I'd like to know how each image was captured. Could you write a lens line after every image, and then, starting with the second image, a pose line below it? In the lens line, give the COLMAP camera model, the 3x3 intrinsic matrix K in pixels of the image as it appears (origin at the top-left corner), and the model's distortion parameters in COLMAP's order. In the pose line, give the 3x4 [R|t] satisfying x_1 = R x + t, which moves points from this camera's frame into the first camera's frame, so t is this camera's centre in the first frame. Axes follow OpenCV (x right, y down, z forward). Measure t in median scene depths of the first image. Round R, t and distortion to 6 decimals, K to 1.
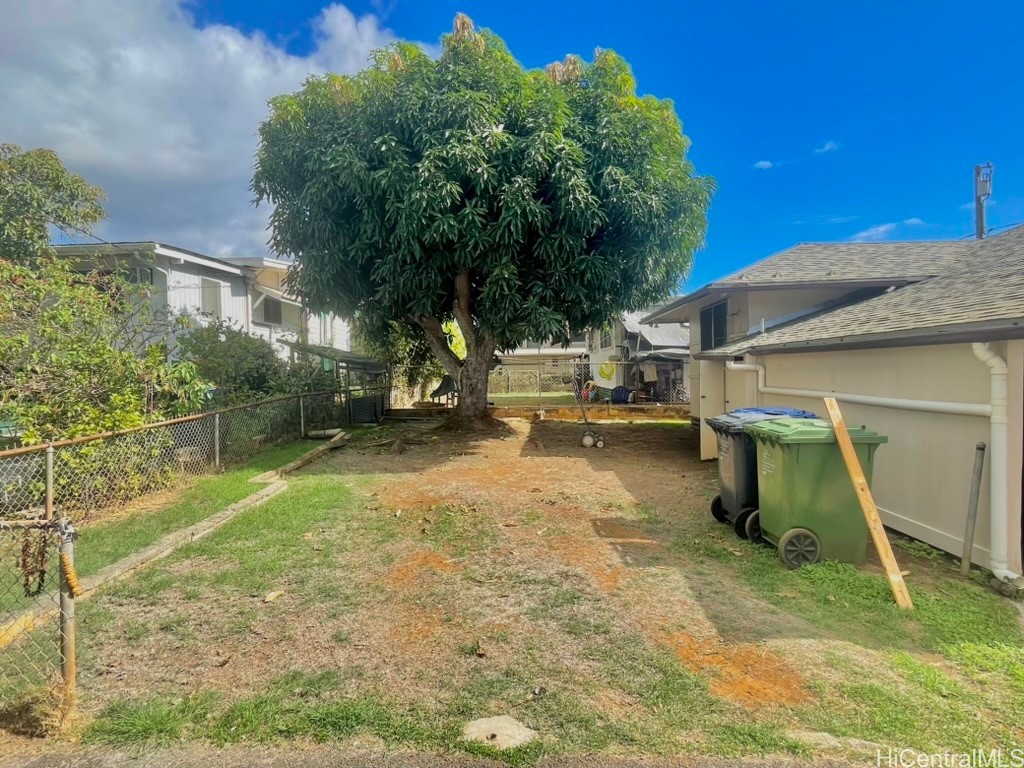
lens RADIAL K [[547.4, 0, 512.7], [0, 547.4, 383.6], [0, 0, 1]] dist [-0.003619, -0.002675]
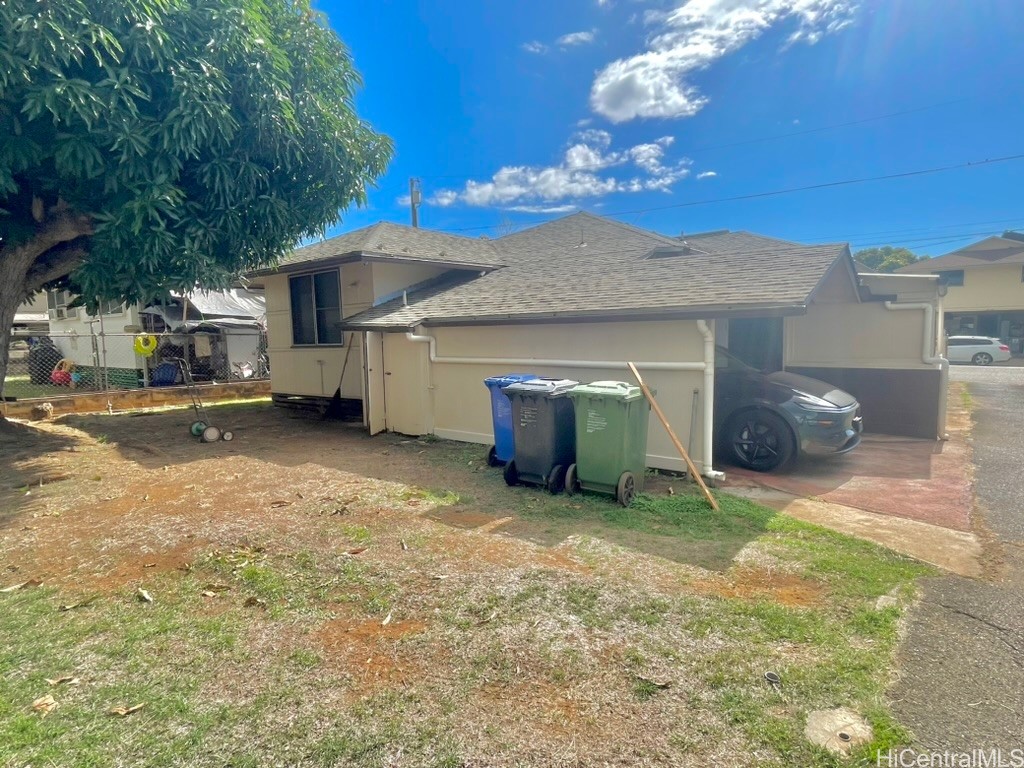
lens RADIAL K [[547.4, 0, 512.8], [0, 547.4, 383.0], [0, 0, 1]] dist [-0.003619, -0.002675]
pose [[0.603858, -0.069155, 0.794086, -0.494277], [0.029615, 0.997488, 0.064348, -0.012694], [-0.796542, -0.015340, 0.604389, 0.415634]]
